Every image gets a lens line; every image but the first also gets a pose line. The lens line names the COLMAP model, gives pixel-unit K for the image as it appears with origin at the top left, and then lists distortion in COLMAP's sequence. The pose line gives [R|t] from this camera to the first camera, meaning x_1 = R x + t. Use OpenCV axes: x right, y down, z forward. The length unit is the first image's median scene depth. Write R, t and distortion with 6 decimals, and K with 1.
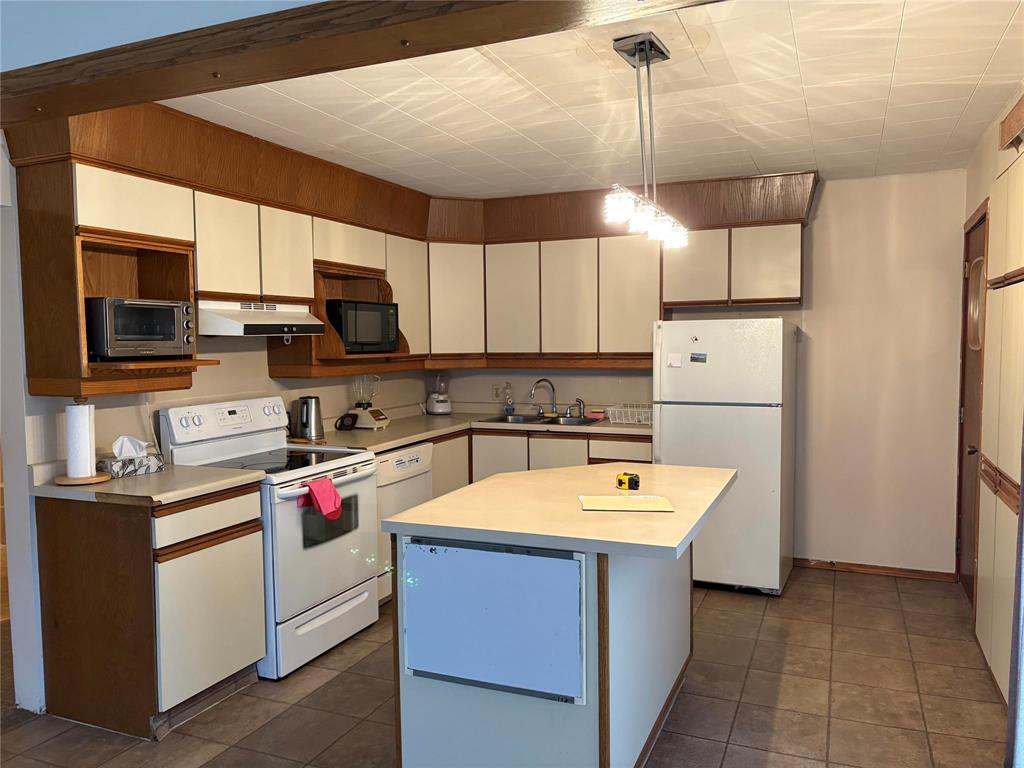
lens RADIAL K [[770.6, 0, 516.1], [0, 770.6, 386.1], [0, 0, 1]] dist [0.029901, -0.009361]
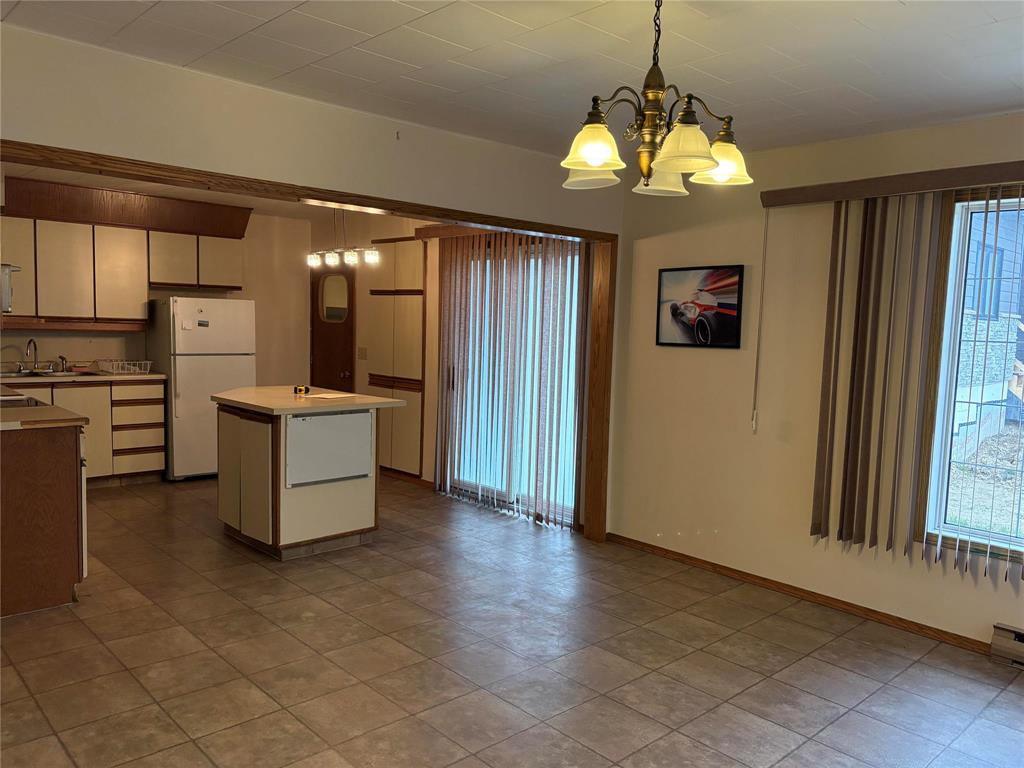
lens RADIAL K [[770.6, 0, 516.1], [0, 770.6, 386.1], [0, 0, 1]] dist [0.029901, -0.009361]
pose [[0.410564, -0.052004, 0.910348, -0.798604], [0.021551, 0.998647, 0.047329, 0.023399], [-0.911577, 0.000187, 0.411129, -0.136929]]
